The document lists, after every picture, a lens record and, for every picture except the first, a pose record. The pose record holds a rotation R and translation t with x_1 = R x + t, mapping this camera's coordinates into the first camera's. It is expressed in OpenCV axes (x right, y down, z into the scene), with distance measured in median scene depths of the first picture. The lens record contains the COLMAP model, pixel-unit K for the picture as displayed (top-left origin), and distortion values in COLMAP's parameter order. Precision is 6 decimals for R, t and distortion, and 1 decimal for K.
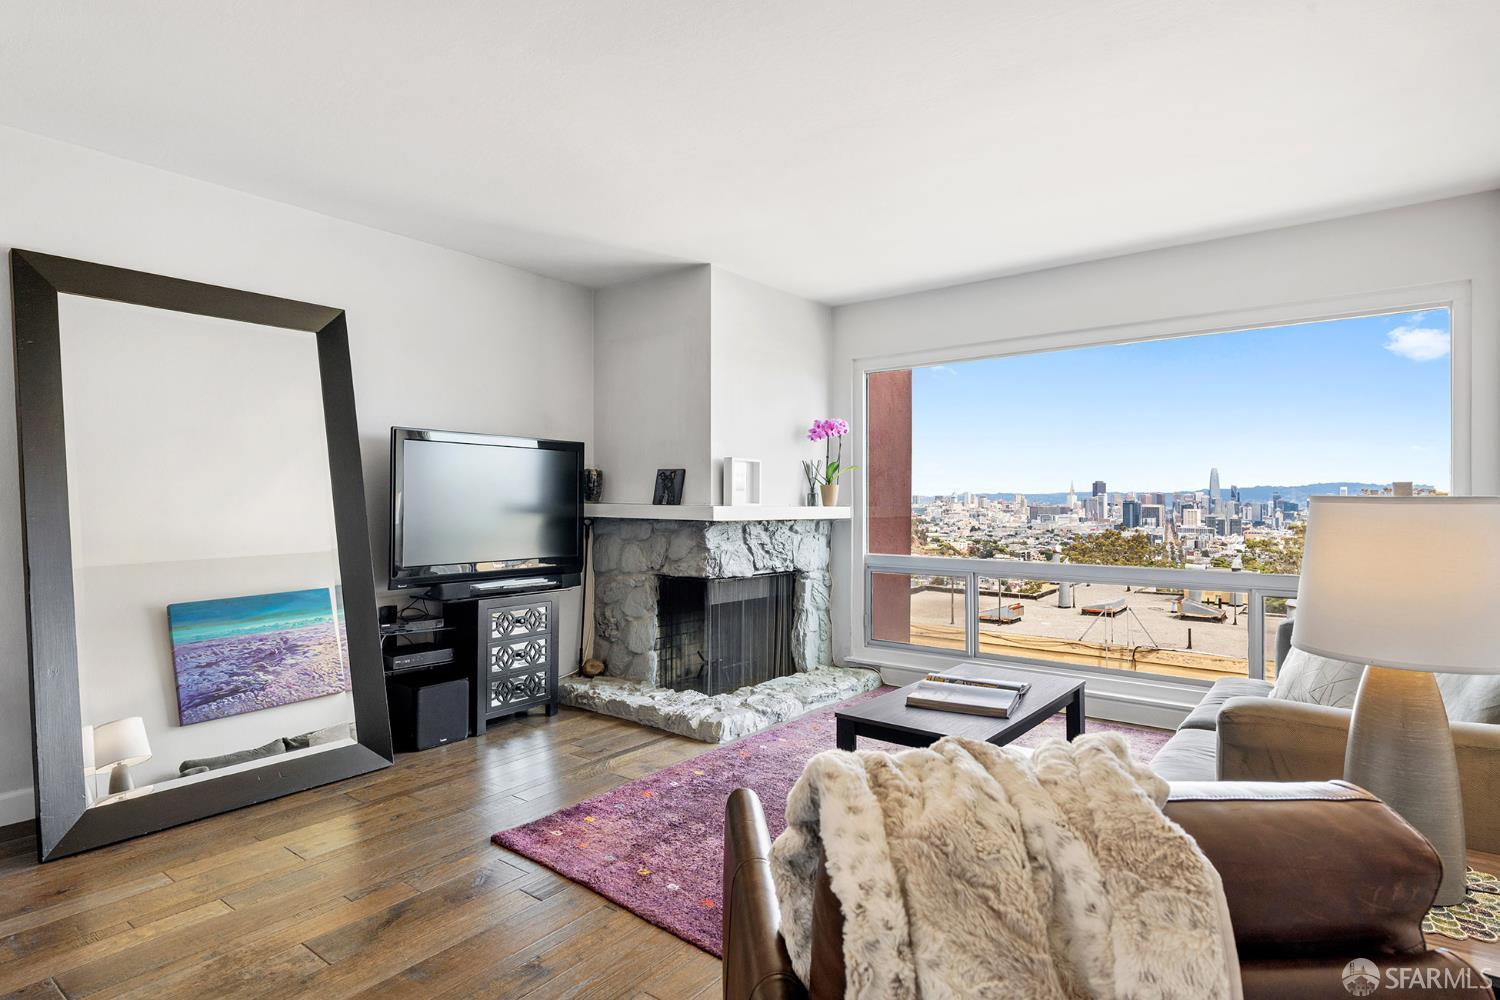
lens RADIAL K [[813.0, 0, 760.9], [0, 813.0, 492.0], [0, 0, 1]] dist [0.019466, -0.006420]
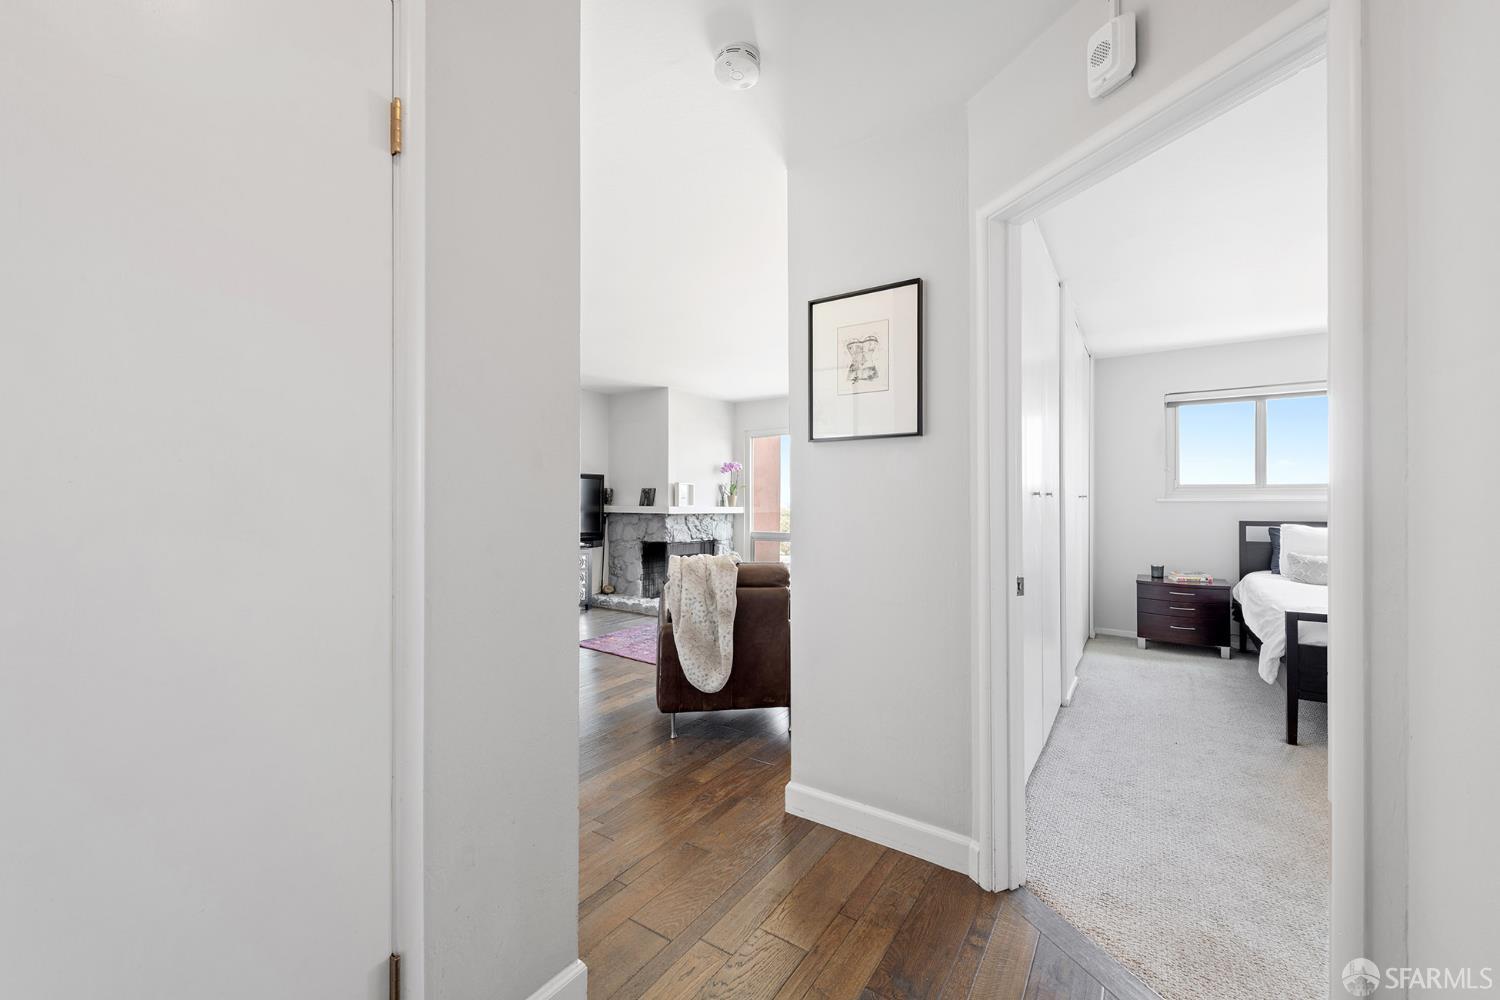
lens RADIAL K [[604.4, 0, 762.2], [0, 604.4, 490.7], [0, 0, 1]] dist [0.012712, -0.003950]
pose [[0.997922, 0.000291, 0.064437, 0.072869], [0.000467, 0.999931, -0.011738, -0.004279], [-0.064436, 0.011743, 0.997853, -0.504536]]
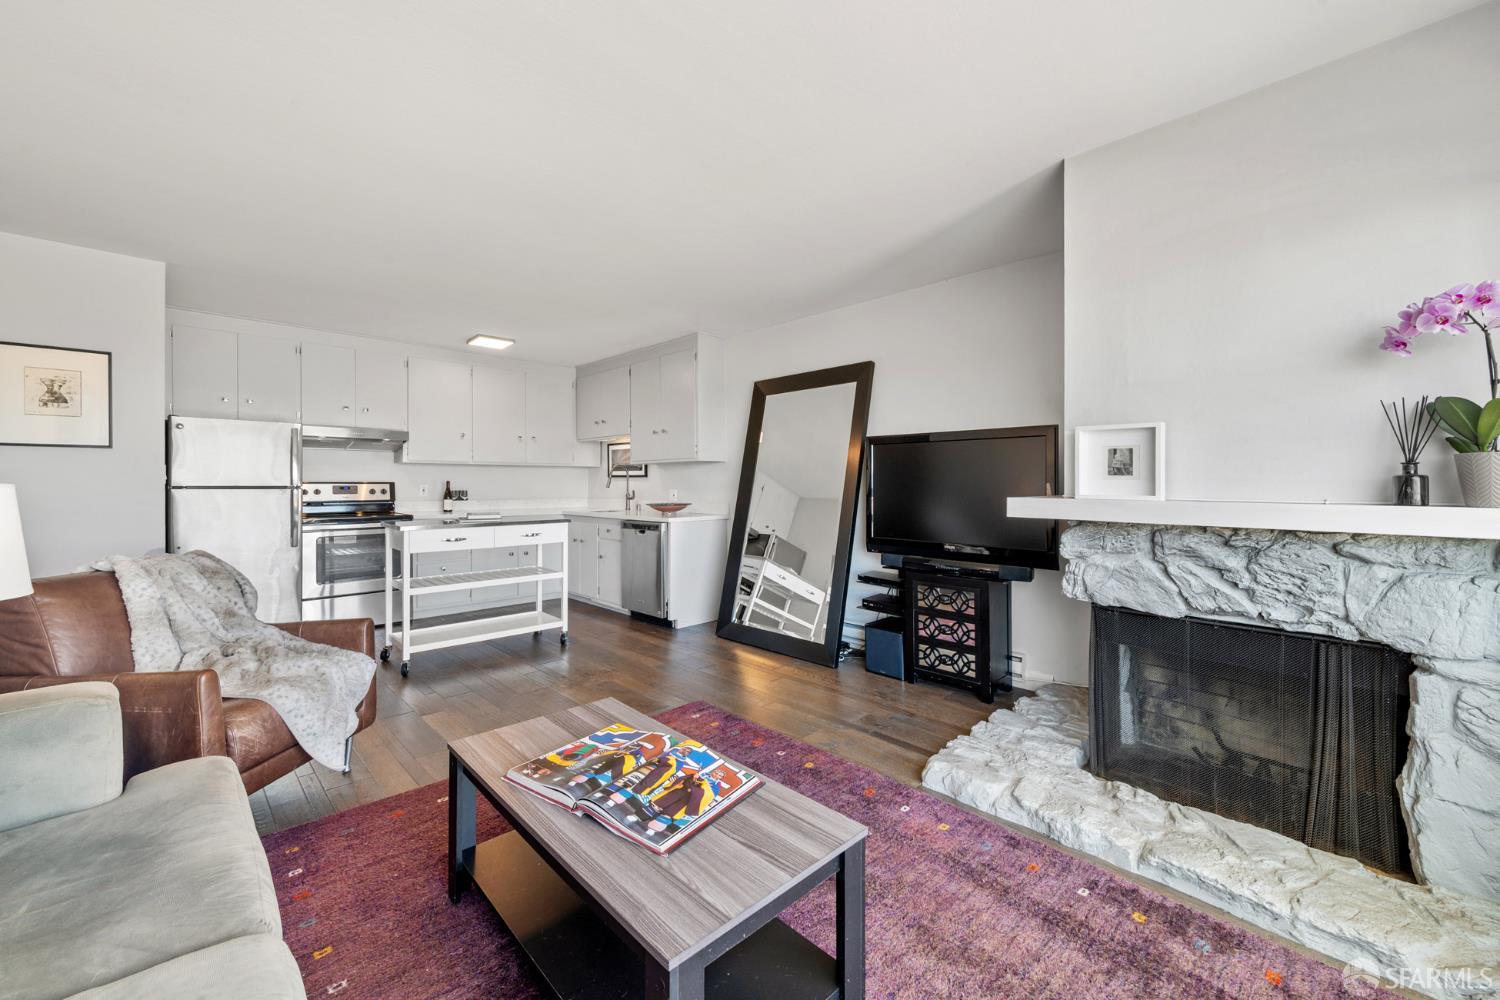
lens RADIAL K [[604.4, 0, 753.9], [0, 604.4, 494.6], [0, 0, 1]] dist [0.012712, -0.003950]
pose [[-0.160606, 0.010120, -0.986967, 0.498000], [0.005326, 0.999942, 0.009387, 0.006744], [0.987004, -0.003749, -0.160650, 0.786734]]
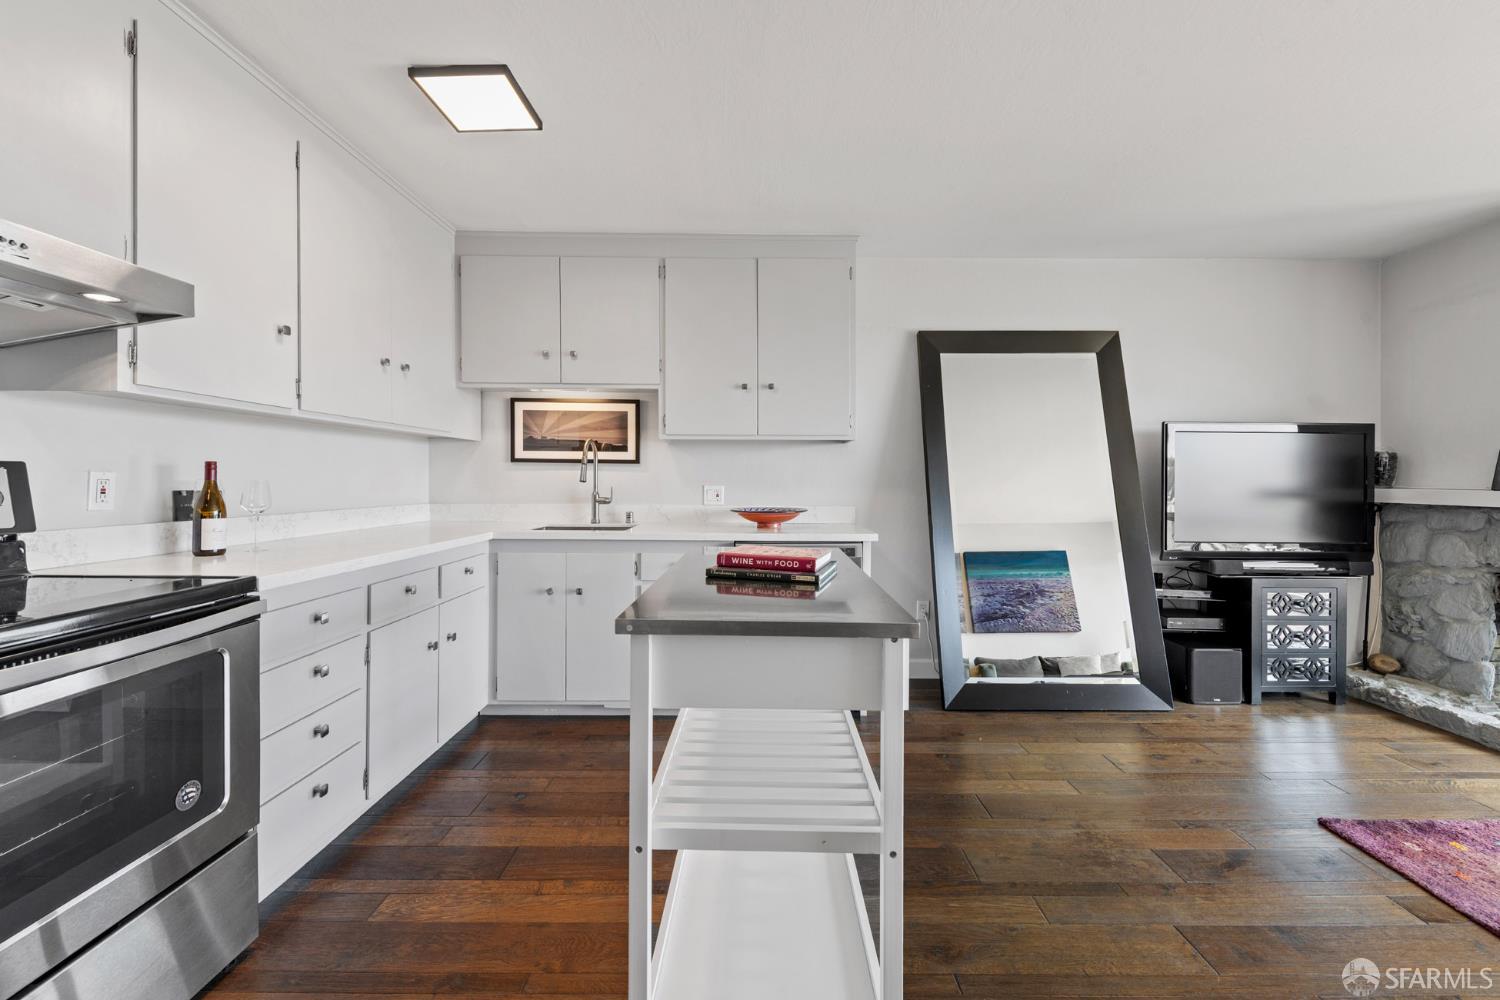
lens RADIAL K [[604.4, 0, 747.7], [0, 604.4, 485.7], [0, 0, 1]] dist [0.012712, -0.003950]
pose [[0.598916, 0.004256, -0.800801, -0.089637], [0.004844, 0.999948, 0.008938, 0.001276], [0.800797, -0.009232, 0.598864, -0.004054]]
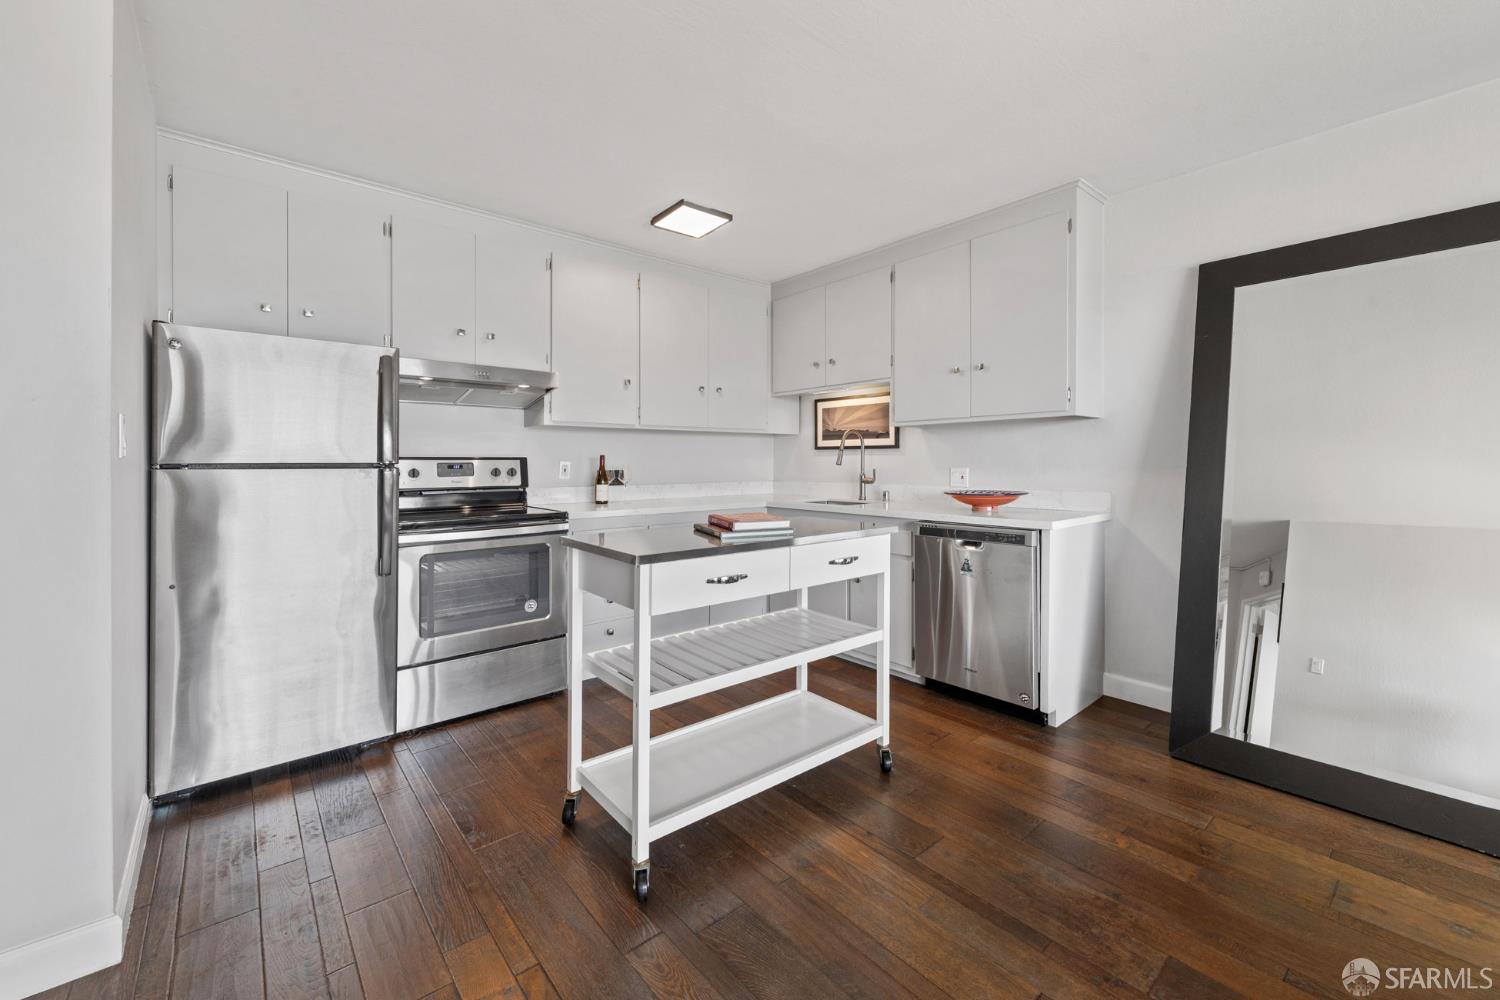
lens RADIAL K [[604.4, 0, 747.9], [0, 604.4, 470.7], [0, 0, 1]] dist [0.012712, -0.003950]
pose [[-0.233789, 0.007010, -0.972262, 0.094246], [0.008429, 0.999951, 0.005183, 0.004809], [0.972251, -0.006983, -0.233836, 0.333340]]
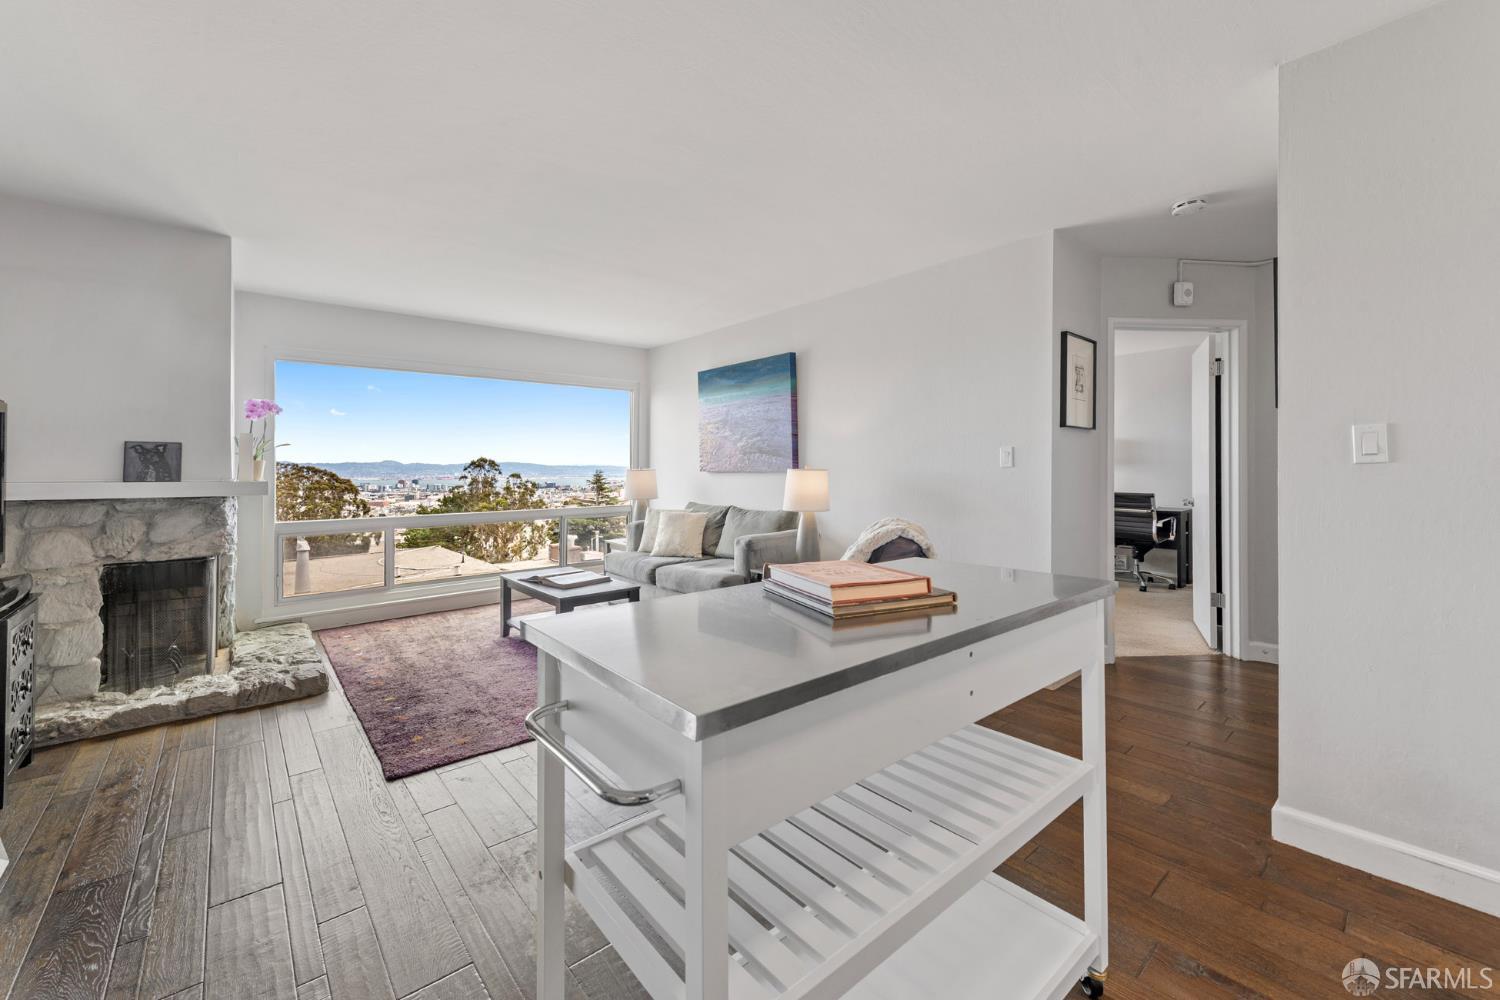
lens RADIAL K [[604.4, 0, 748.3], [0, 604.4, 454.4], [0, 0, 1]] dist [0.012712, -0.003950]
pose [[0.190918, 0.023278, 0.981330, -0.655585], [0.000250, 0.999718, -0.023763, 0.001853], [-0.981606, 0.004782, 0.190858, 0.228685]]
